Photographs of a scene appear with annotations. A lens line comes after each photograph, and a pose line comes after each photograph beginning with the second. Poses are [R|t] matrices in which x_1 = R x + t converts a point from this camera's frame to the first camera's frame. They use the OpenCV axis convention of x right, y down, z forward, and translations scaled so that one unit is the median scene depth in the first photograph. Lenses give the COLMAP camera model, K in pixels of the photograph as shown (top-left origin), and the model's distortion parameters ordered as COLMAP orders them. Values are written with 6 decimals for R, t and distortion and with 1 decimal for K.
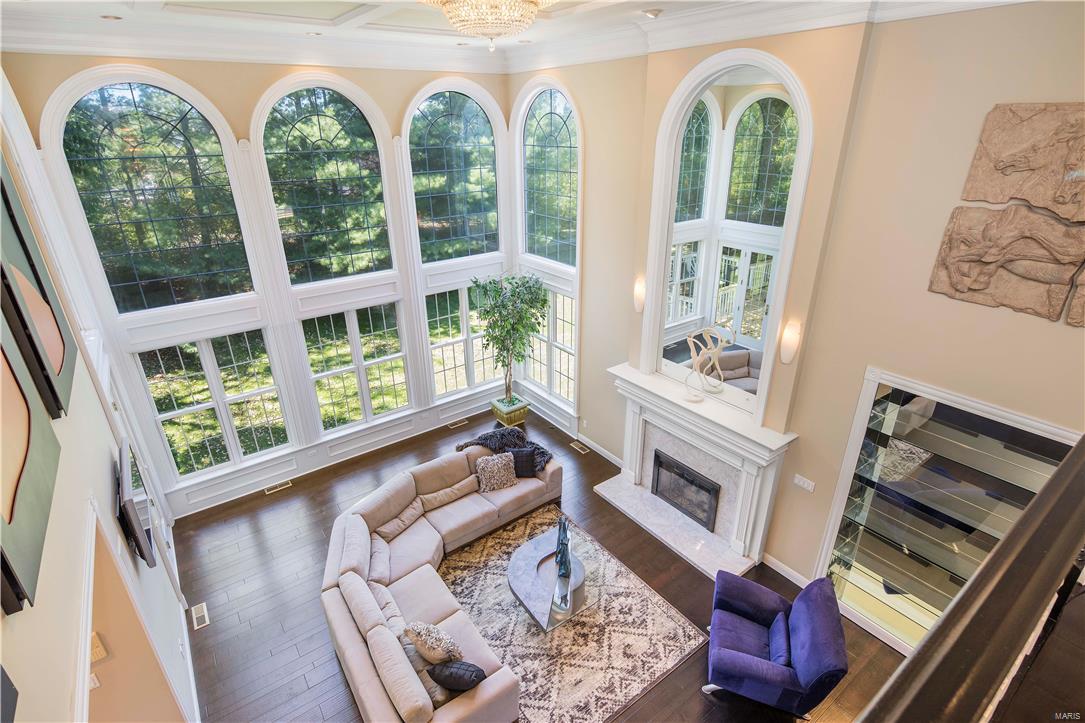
lens RADIAL K [[529.6, 0, 542.5], [0, 529.6, 361.5], [0, 0, 1]] dist [0.001554, 0.000178]
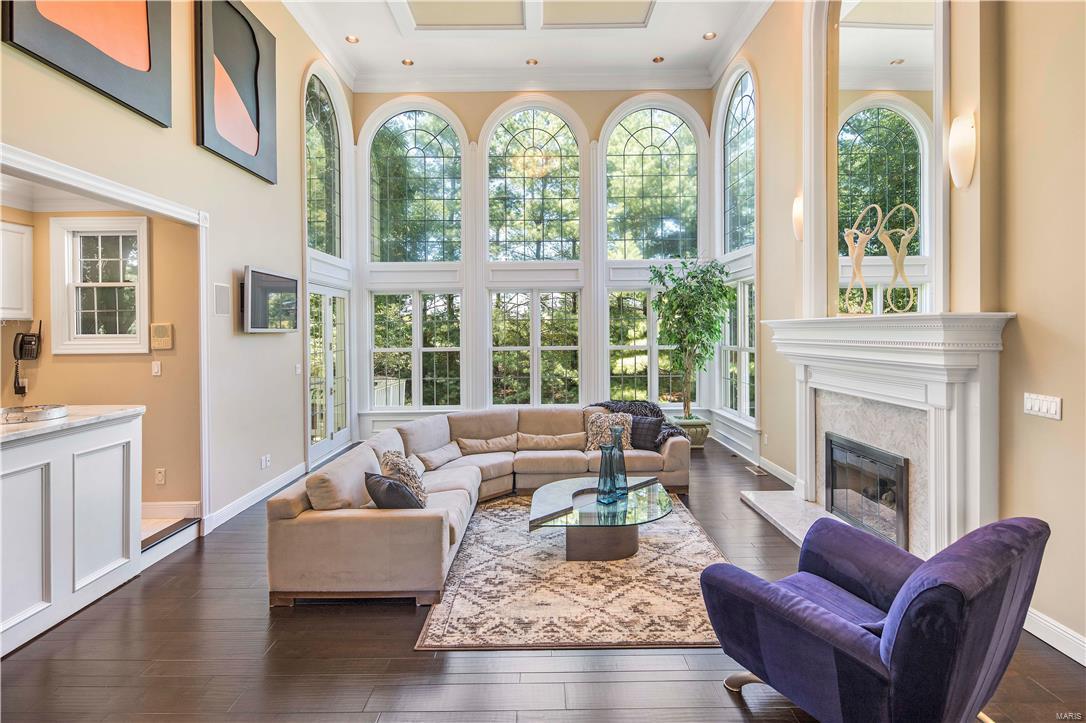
lens RADIAL K [[528.0, 0, 541.6], [0, 528.0, 334.8], [0, 0, 1]] dist [0.001856, 0.000143]
pose [[0.805939, 0.007317, -0.591953, 0.416731], [-0.238688, 0.919062, -0.313612, 0.458431], [0.541747, 0.394045, 0.742455, 0.337644]]
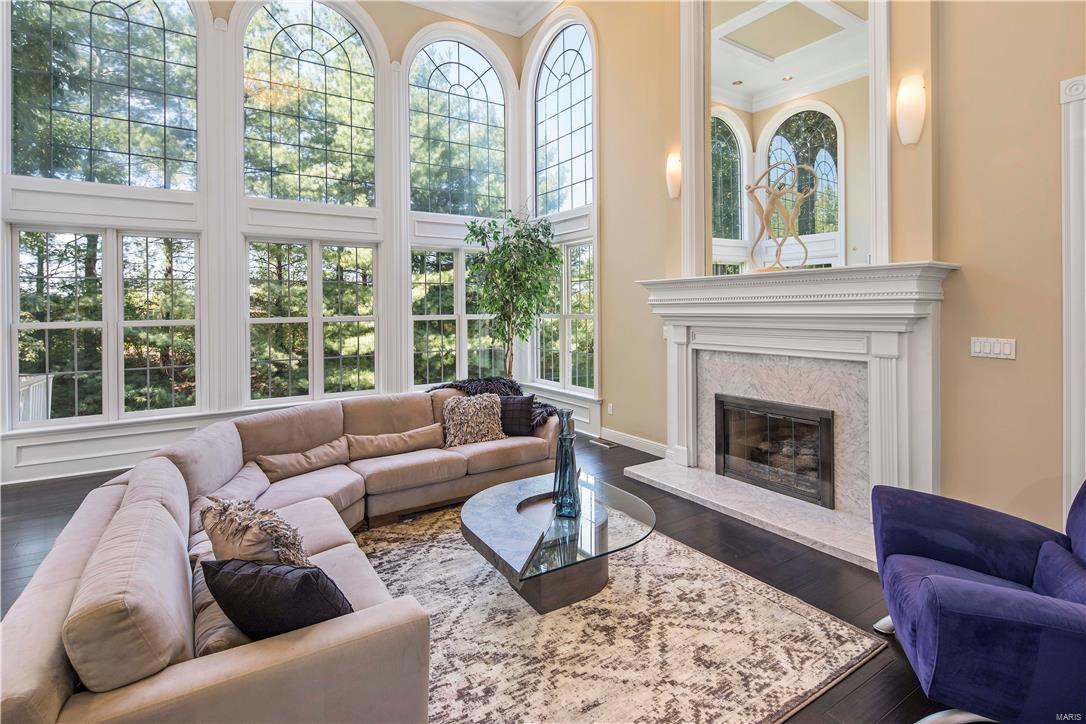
lens RADIAL K [[529.4, 0, 541.2], [0, 529.4, 310.8], [0, 0, 1]] dist [0.000872, -0.000836]
pose [[0.998044, 0.001119, -0.062502, 0.049691], [-0.026010, 0.916620, -0.398912, 0.445549], [0.056845, 0.399758, 0.914856, 0.453953]]
